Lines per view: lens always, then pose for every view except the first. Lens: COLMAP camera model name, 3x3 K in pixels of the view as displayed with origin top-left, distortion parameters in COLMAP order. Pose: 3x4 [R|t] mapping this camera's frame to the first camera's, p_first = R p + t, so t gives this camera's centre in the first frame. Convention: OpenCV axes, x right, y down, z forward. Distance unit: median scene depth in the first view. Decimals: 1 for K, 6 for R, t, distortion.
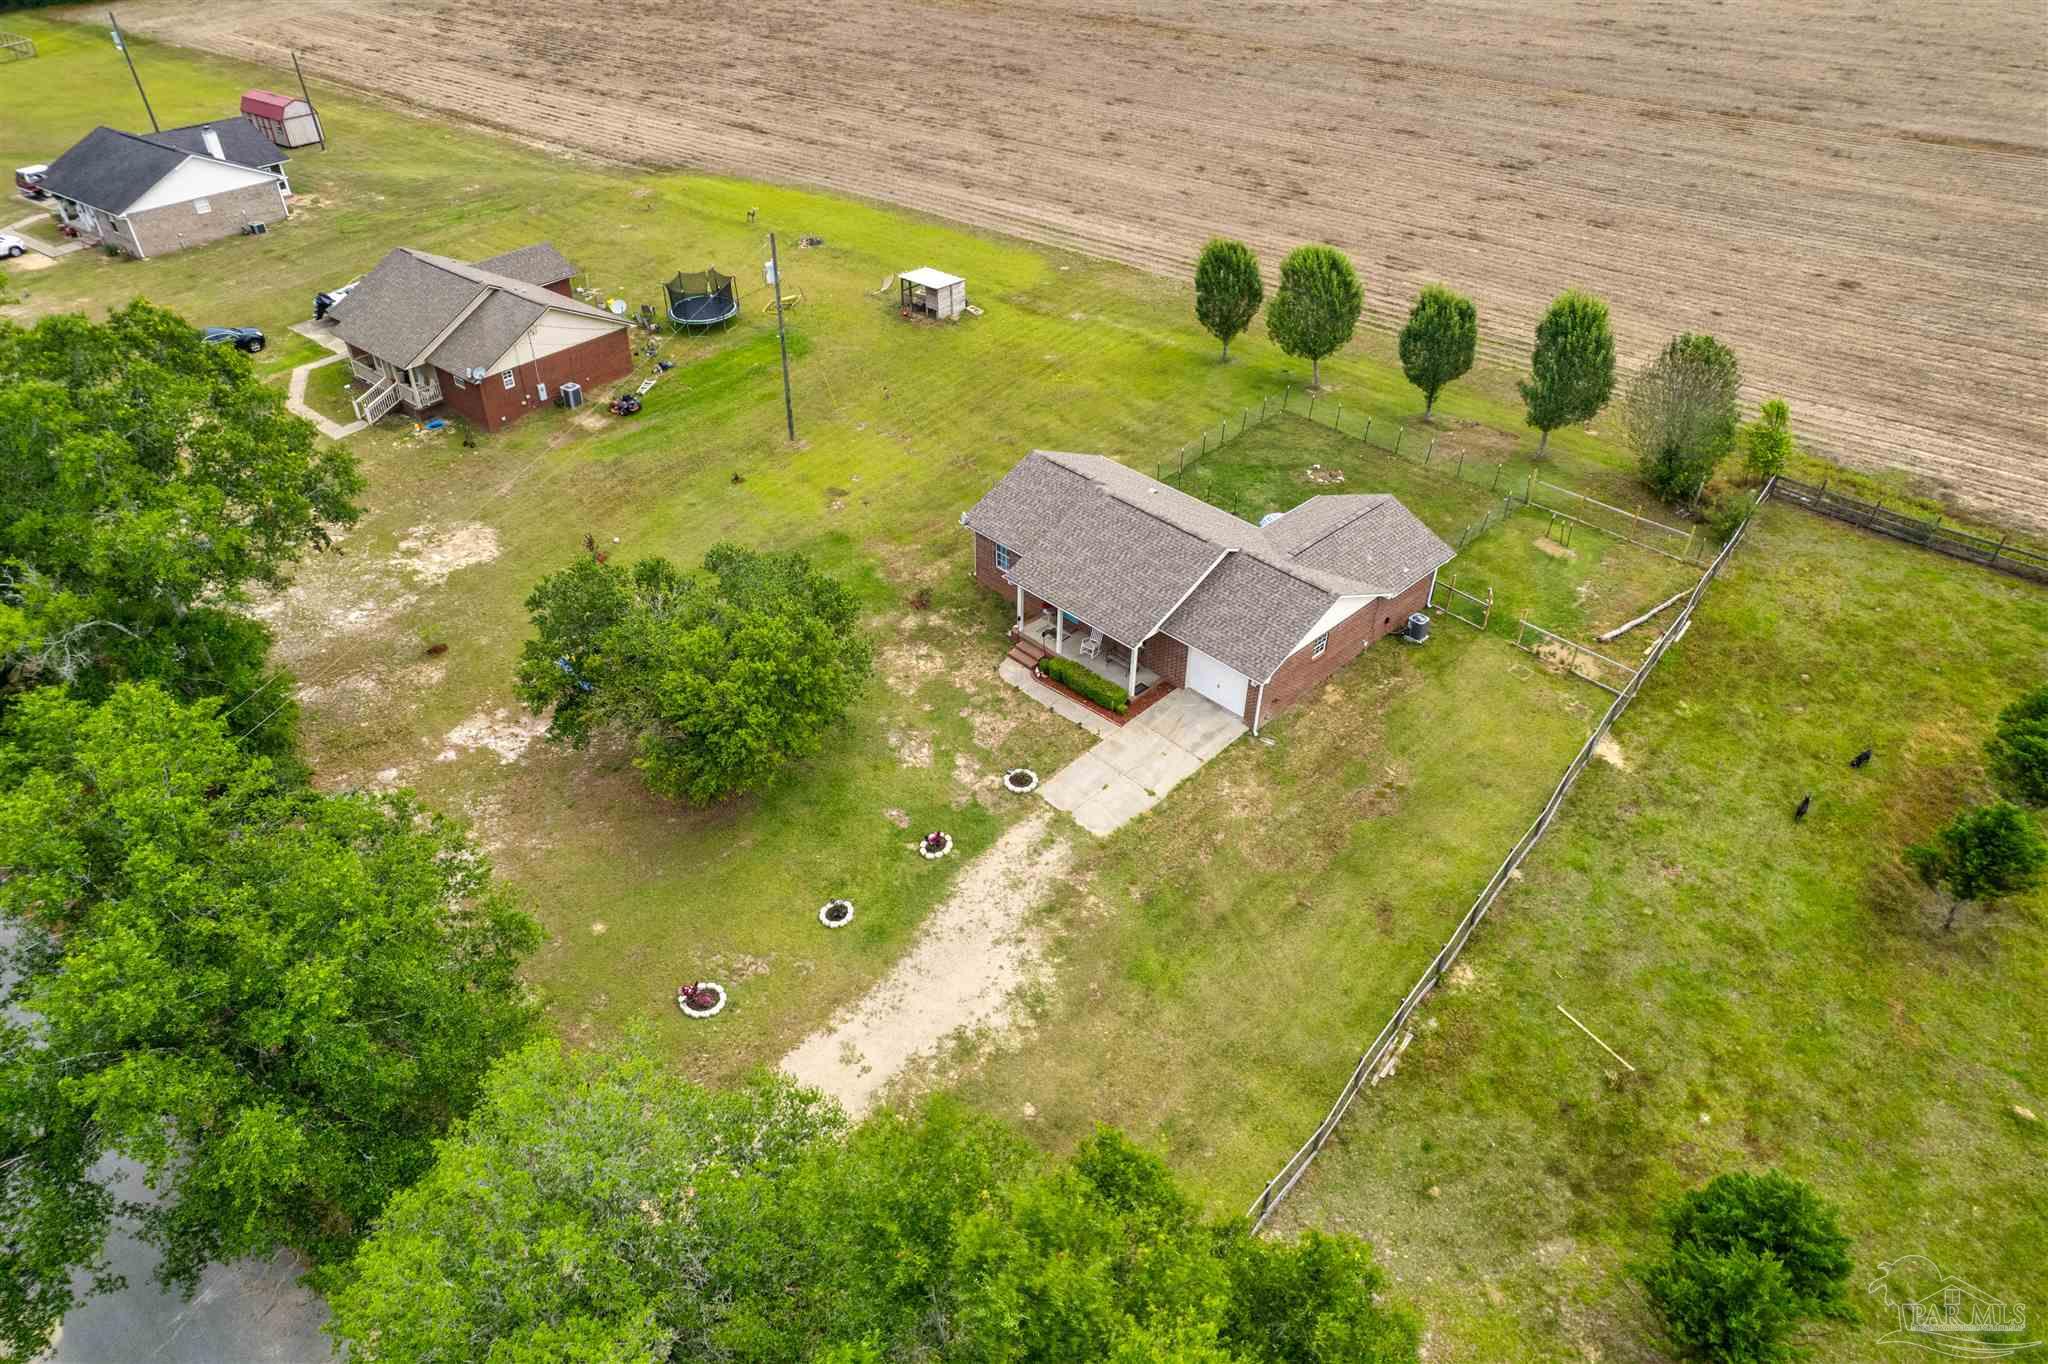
lens RADIAL K [[1316.6, 0, 1026.8], [0, 1316.6, 669.3], [0, 0, 1]] dist [-0.049160, 0.041091]
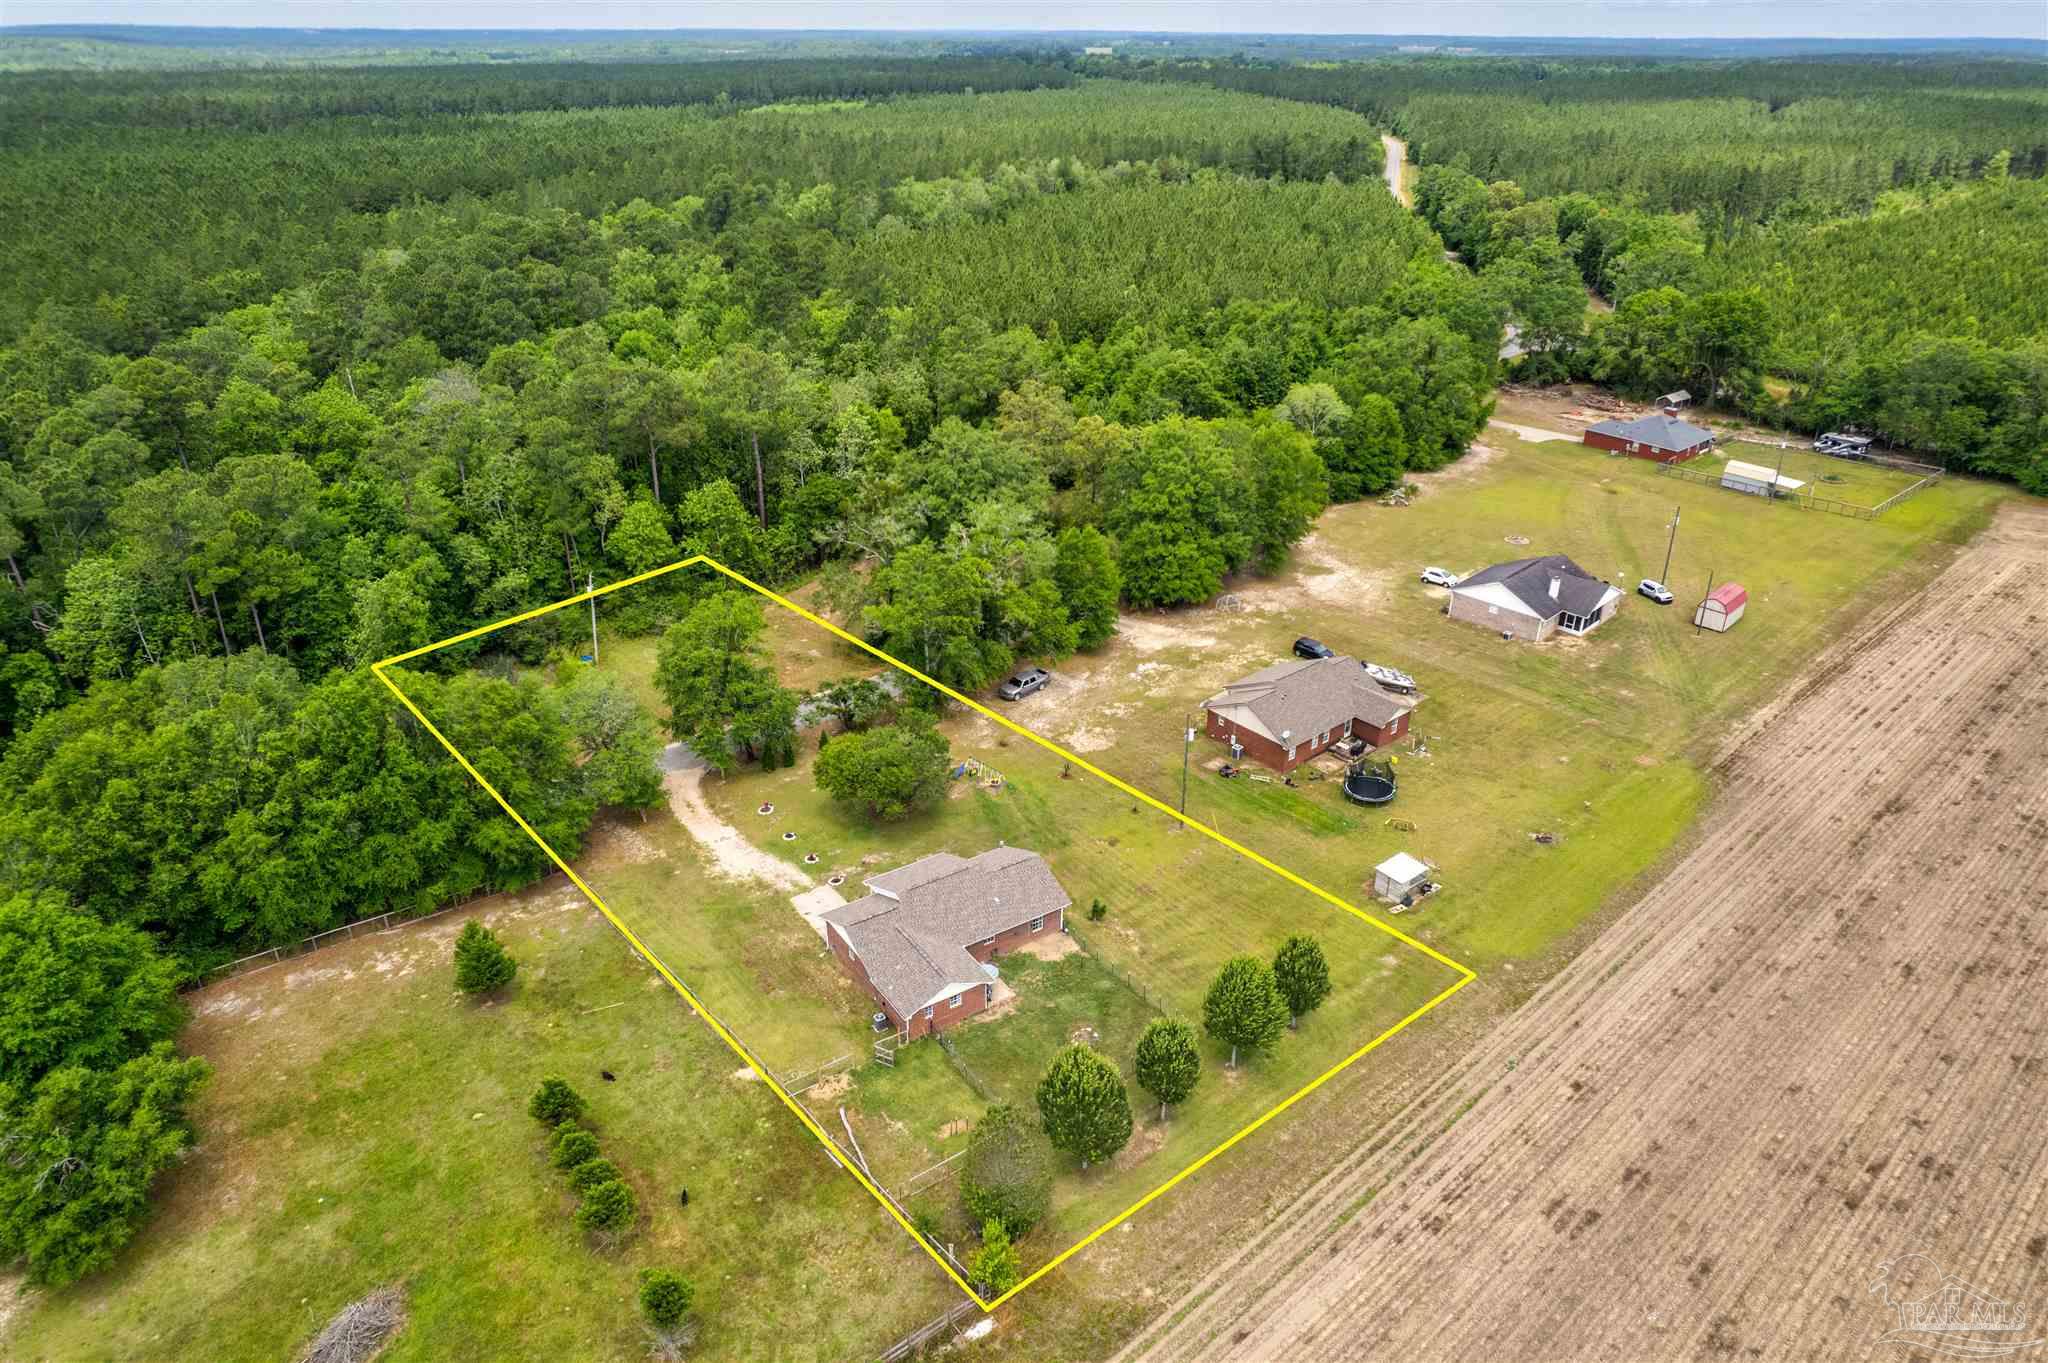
lens RADIAL K [[1316.6, 0, 1029.3], [0, 1316.6, 684.3], [0, 0, 1]] dist [-0.049160, 0.041091]
pose [[-0.184925, 0.438364, -0.879568, 1.626025], [-0.587727, 0.667984, 0.456481, -1.251210], [0.787642, 0.601360, 0.134111, 0.732595]]
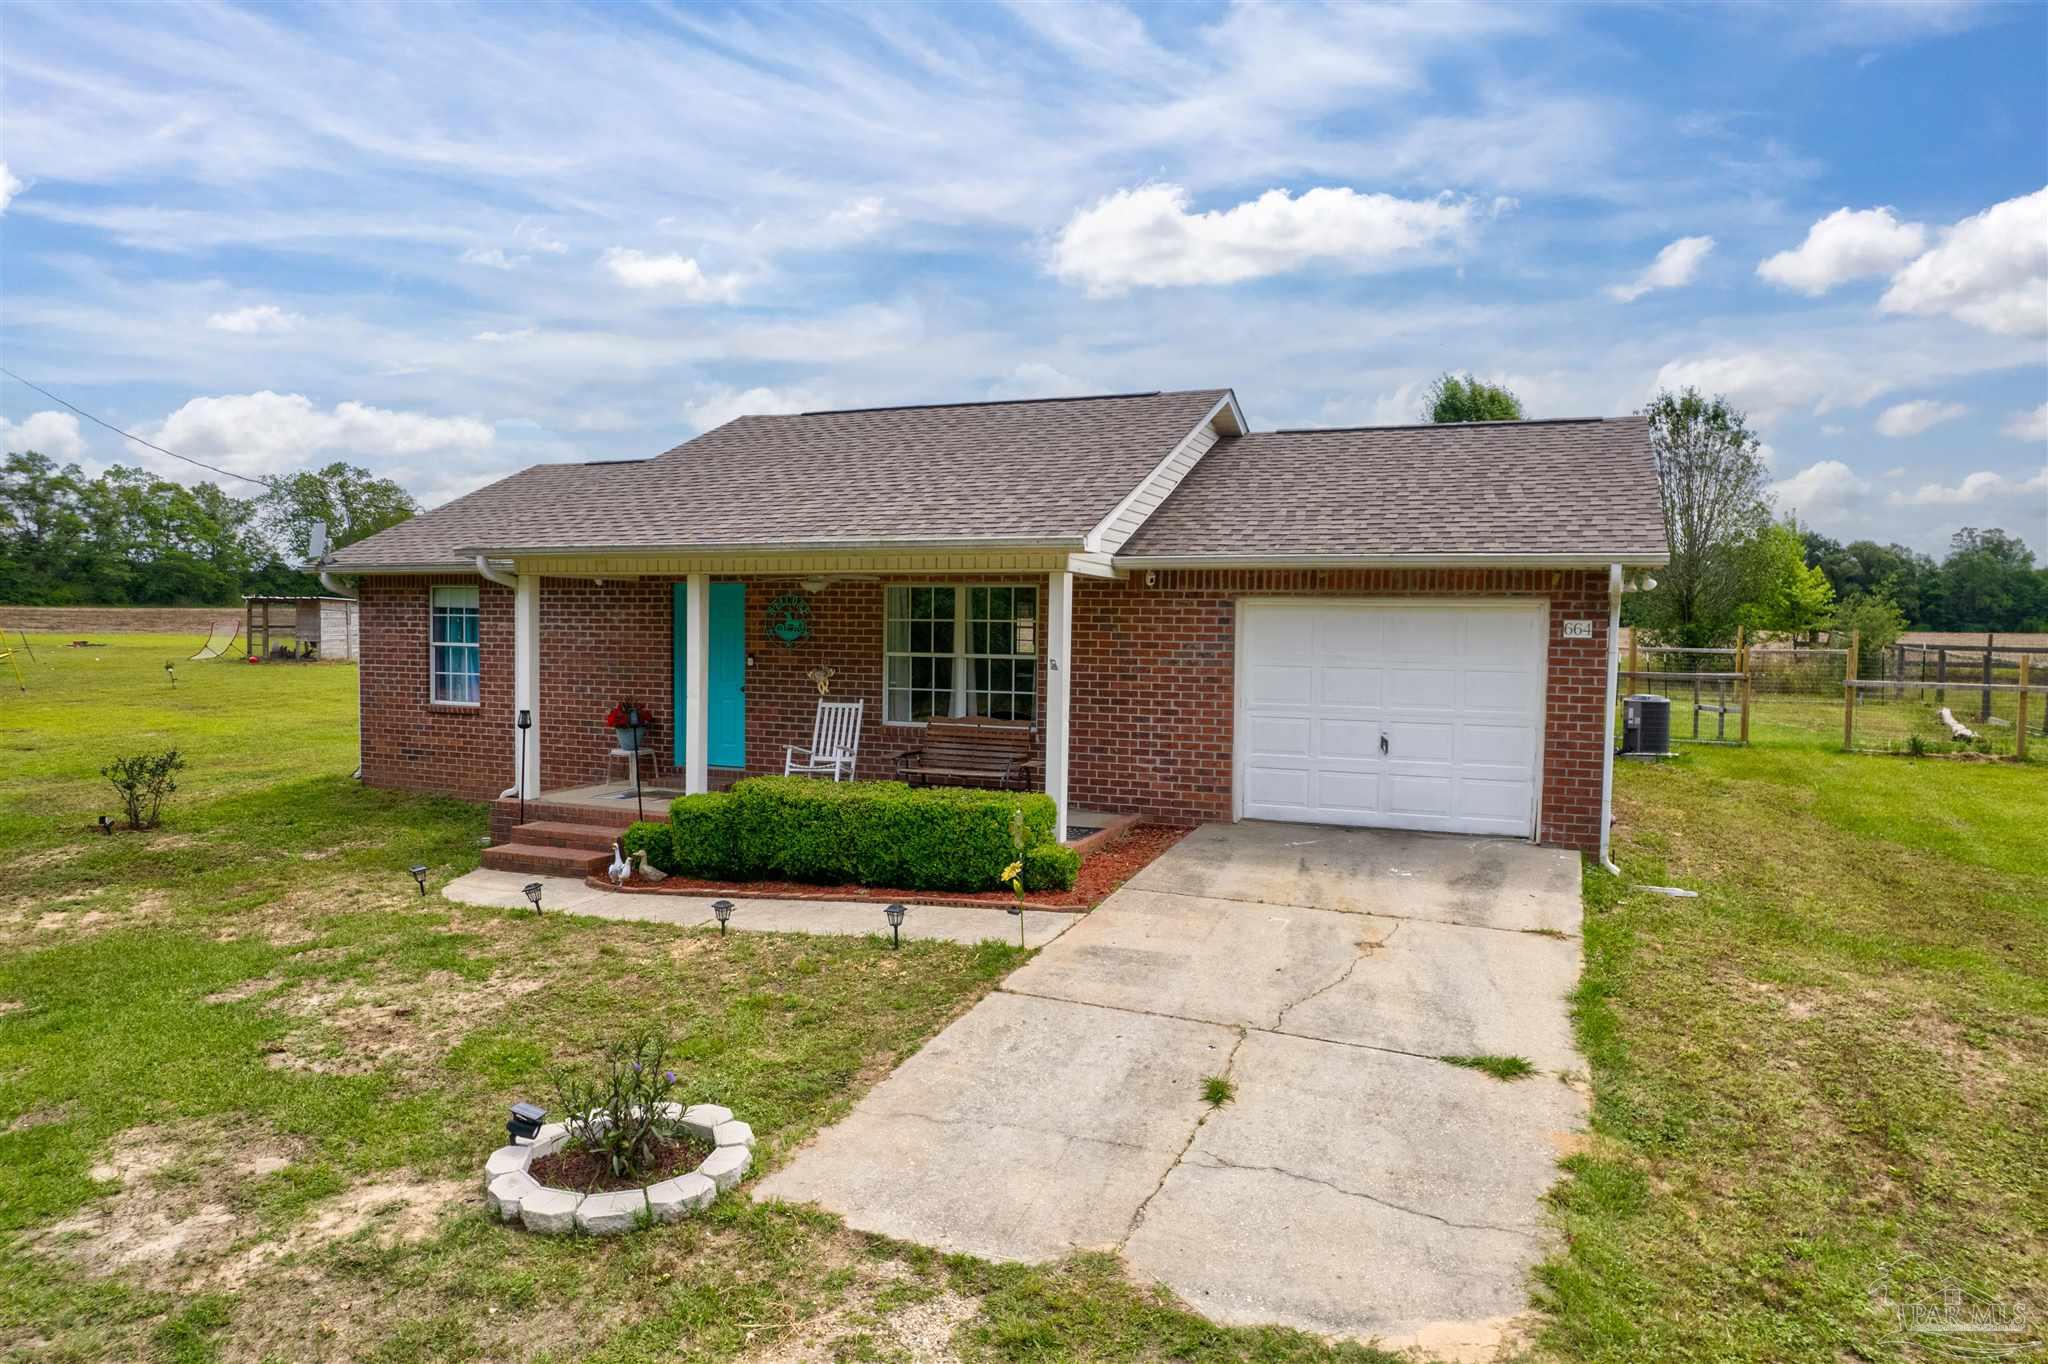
lens RADIAL K [[1316.6, 0, 1021.9], [0, 1316.6, 693.7], [0, 0, 1]] dist [-0.049160, 0.041091]
pose [[0.921382, -0.019345, 0.388176, -0.016788], [0.227089, 0.837334, -0.497295, 0.114292], [-0.315413, 0.546349, 0.775898, 0.823243]]
